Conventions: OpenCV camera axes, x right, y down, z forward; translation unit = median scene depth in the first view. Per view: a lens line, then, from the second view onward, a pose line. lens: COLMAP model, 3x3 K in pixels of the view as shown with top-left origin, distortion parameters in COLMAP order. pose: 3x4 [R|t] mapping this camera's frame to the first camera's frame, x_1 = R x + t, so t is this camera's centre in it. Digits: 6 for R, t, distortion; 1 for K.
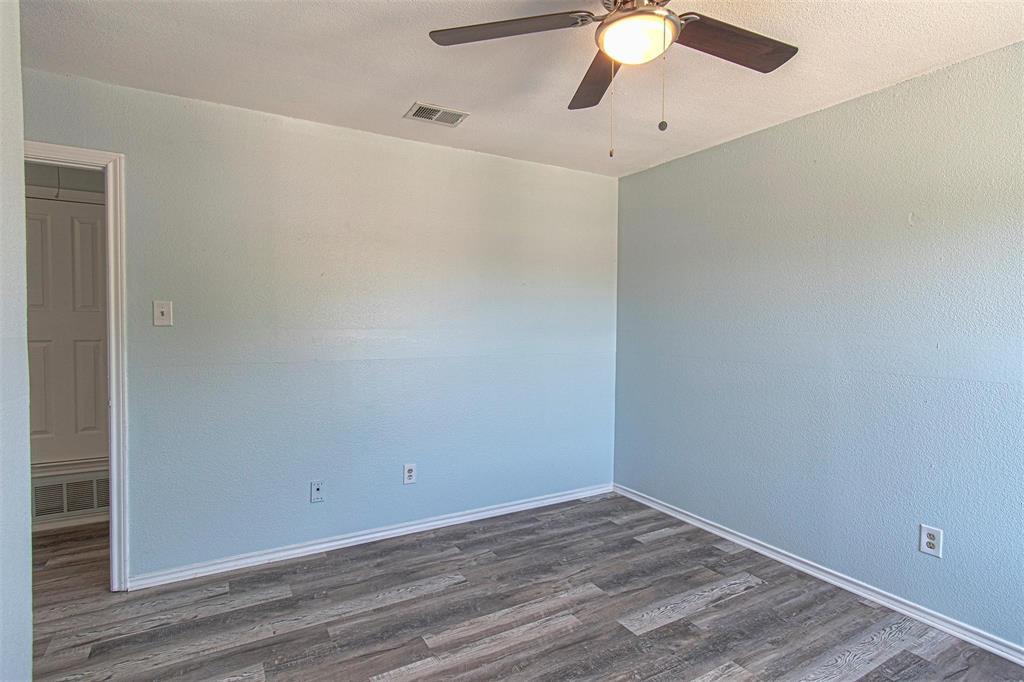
lens RADIAL K [[518.6, 0, 516.9], [0, 518.6, 341.1], [0, 0, 1]] dist [0.006539, -0.004150]
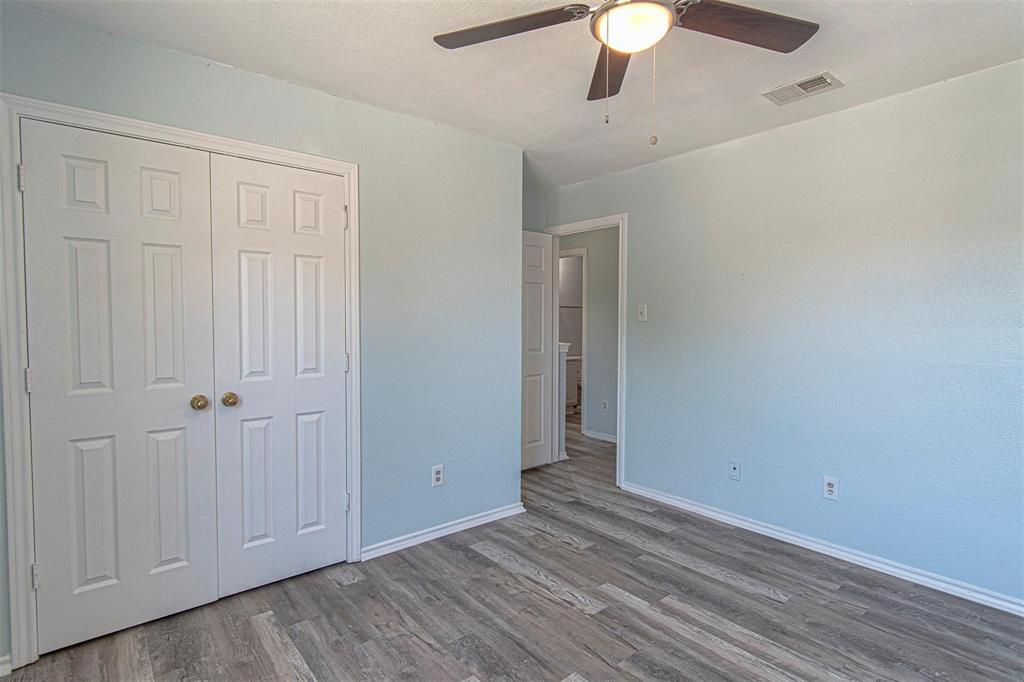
lens RADIAL K [[518.6, 0, 498.3], [0, 518.6, 340.2], [0, 0, 1]] dist [0.006539, -0.004150]
pose [[0.143675, 0.033283, -0.989065, 0.734070], [-0.034430, 0.998997, 0.028616, -0.003686], [0.989026, 0.029942, 0.144677, 0.380802]]
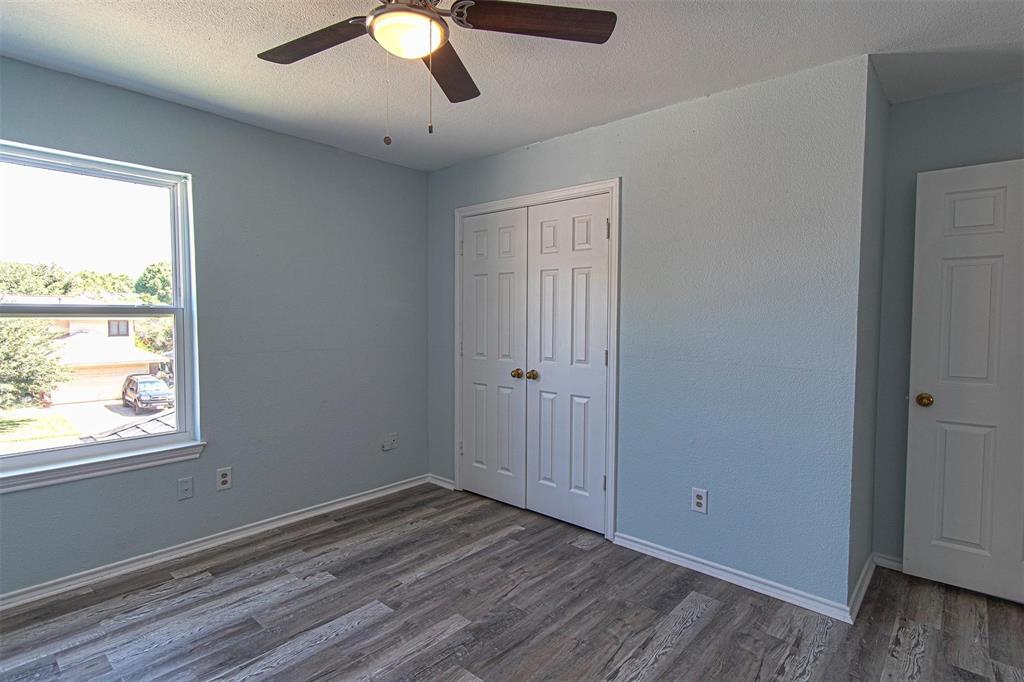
lens RADIAL K [[518.6, 0, 515.4], [0, 518.6, 336.8], [0, 0, 1]] dist [0.006539, -0.004150]
pose [[-0.950942, -0.002471, -0.309359, 0.212434], [-0.025510, 0.997189, 0.070451, -0.044058], [0.308316, 0.074886, -0.948332, 1.281244]]
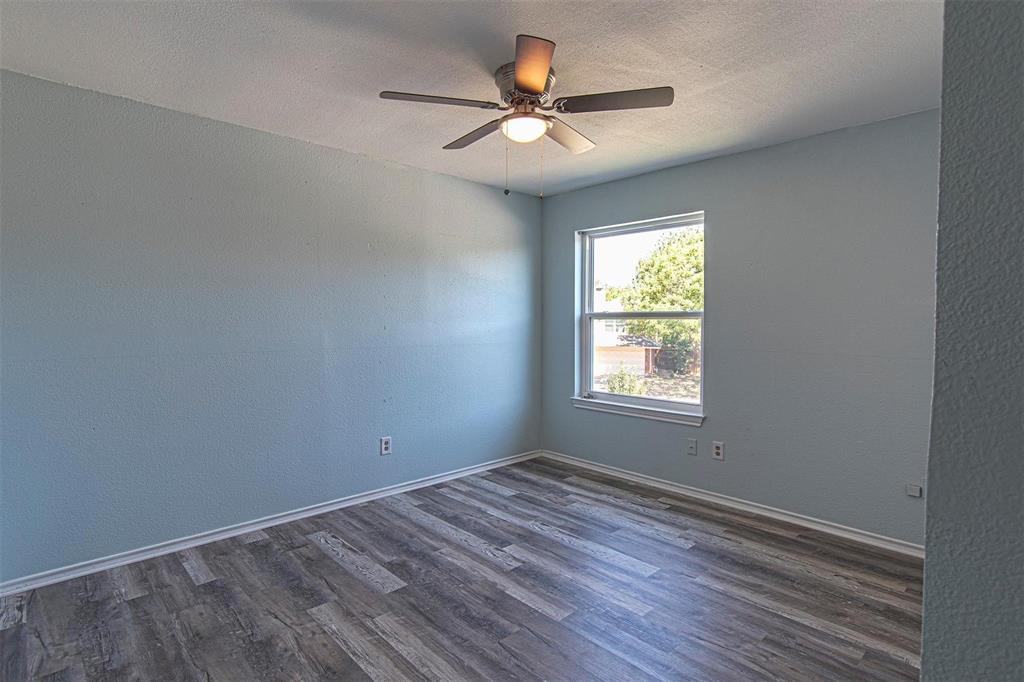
lens RADIAL K [[518.6, 0, 500.8], [0, 518.6, 333.6], [0, 0, 1]] dist [0.006539, -0.004150]
pose [[-0.209526, -0.038499, 0.977045, -0.786768], [0.030176, 0.998494, 0.045815, -0.032923], [-0.977337, 0.039083, -0.208049, 0.868453]]
